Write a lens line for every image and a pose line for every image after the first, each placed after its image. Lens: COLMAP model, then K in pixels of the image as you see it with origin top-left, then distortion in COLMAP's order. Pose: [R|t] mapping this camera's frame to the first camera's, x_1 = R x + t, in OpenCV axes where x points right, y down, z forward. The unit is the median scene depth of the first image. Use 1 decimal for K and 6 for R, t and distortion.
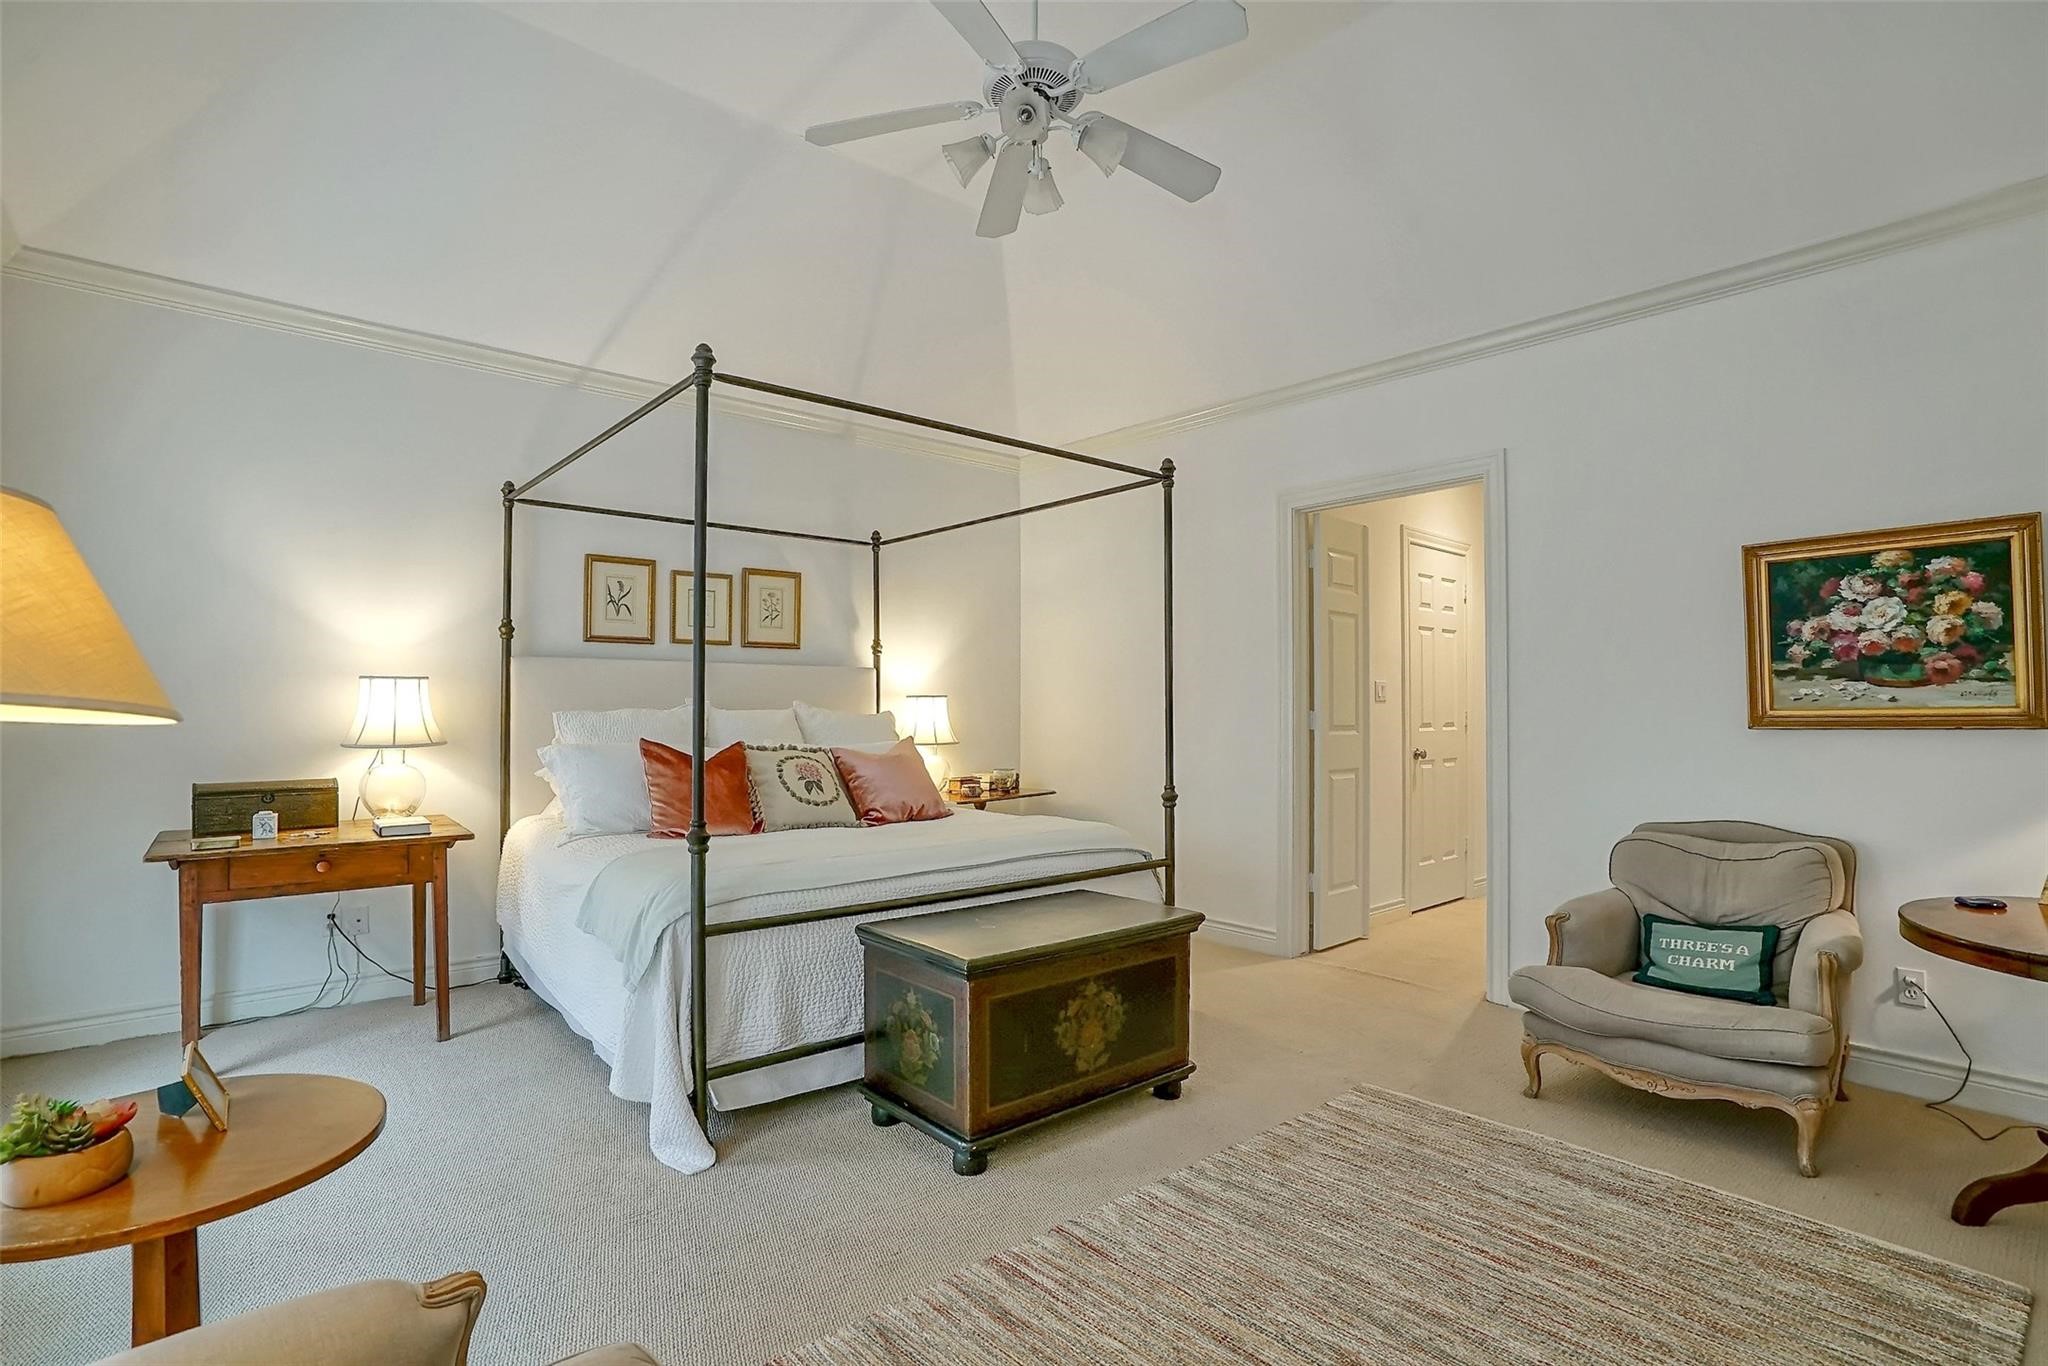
lens RADIAL K [[965.9, 0, 1044.4], [0, 965.9, 698.4], [0, 0, 1]] dist [-0.051992, 0.019272]
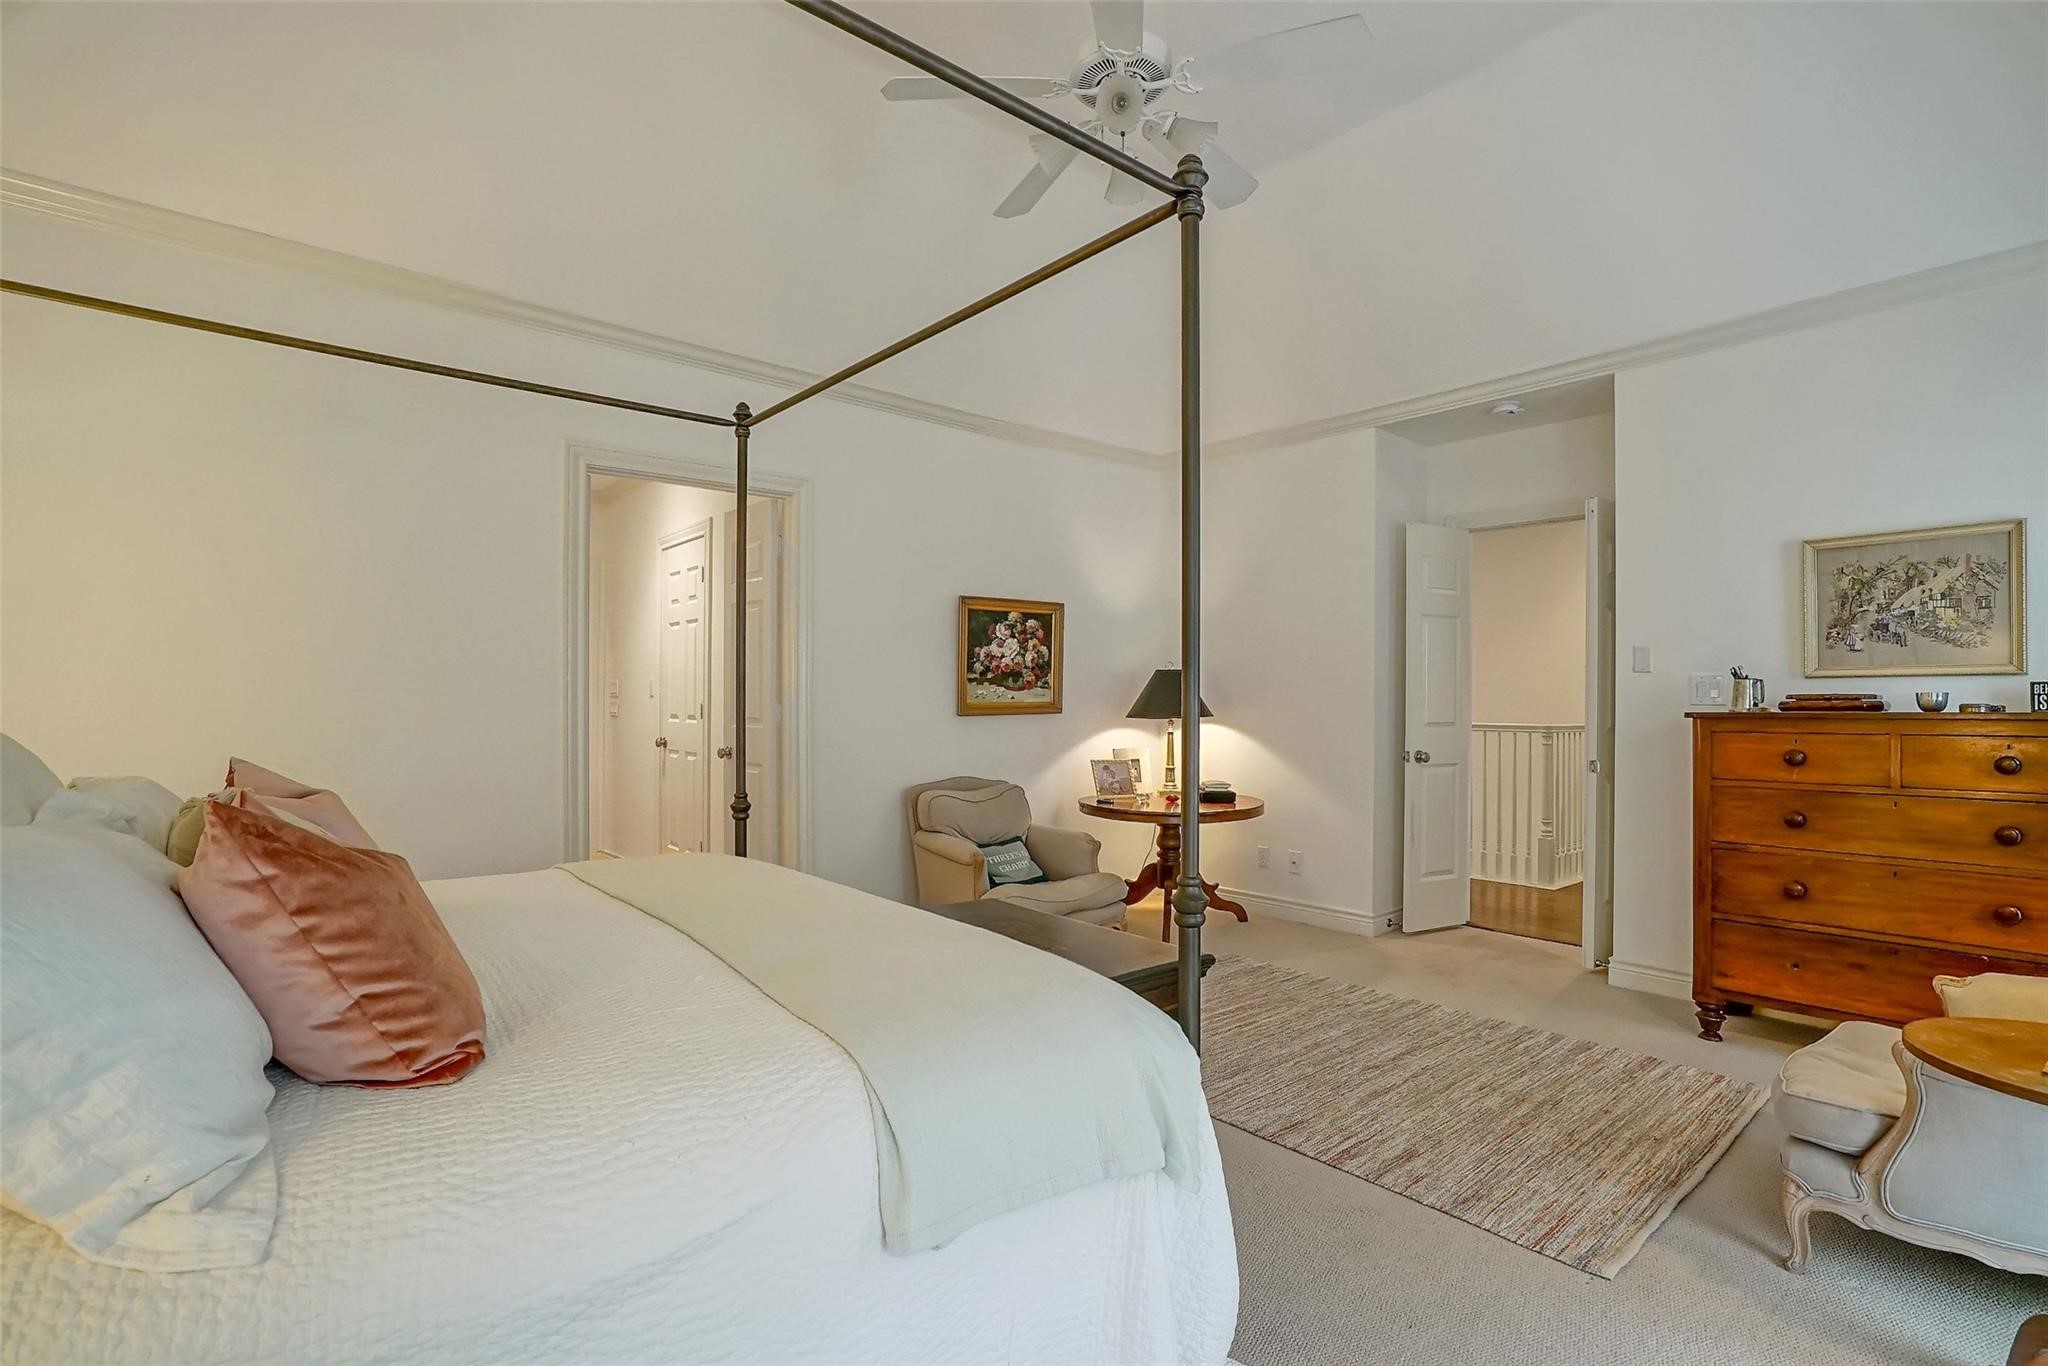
lens RADIAL K [[965.9, 0, 1004.0], [0, 965.9, 686.0], [0, 0, 1]] dist [-0.051992, 0.019272]
pose [[0.050406, 0.017765, 0.998571, -0.837903], [-0.013779, 0.999759, -0.017090, 0.009941], [-0.998634, -0.012898, 0.050639, 0.885232]]
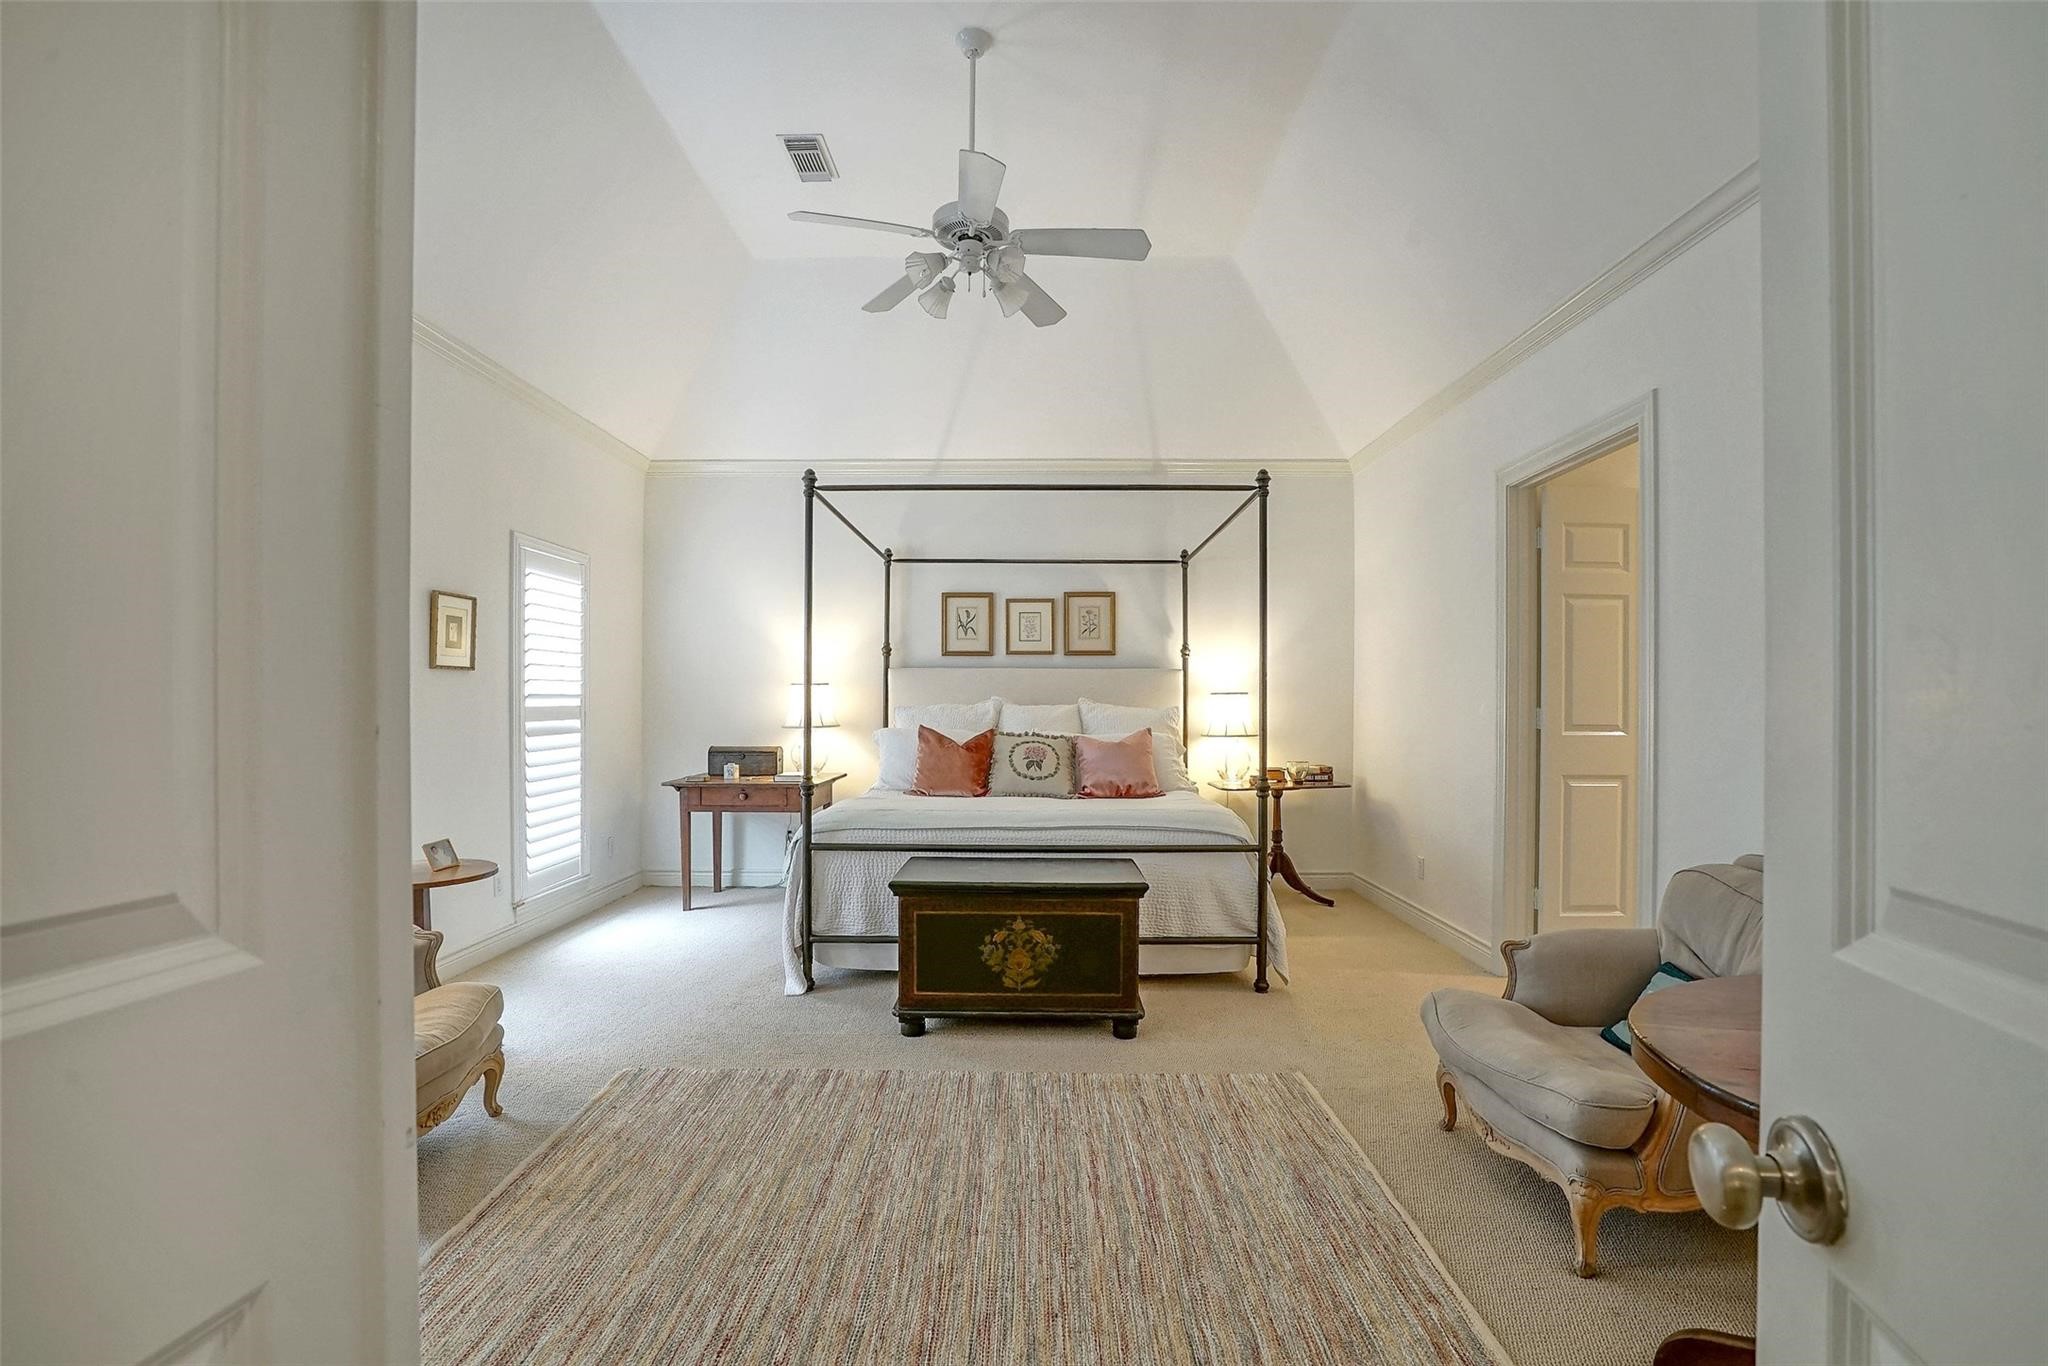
lens RADIAL K [[965.9, 0, 1081.3], [0, 965.9, 697.9], [0, 0, 1]] dist [-0.051992, 0.019272]
pose [[0.764836, -0.001344, -0.644223, 0.794532], [0.004446, 0.999985, 0.003193, -0.001790], [0.644209, -0.005307, 0.764831, 0.067765]]
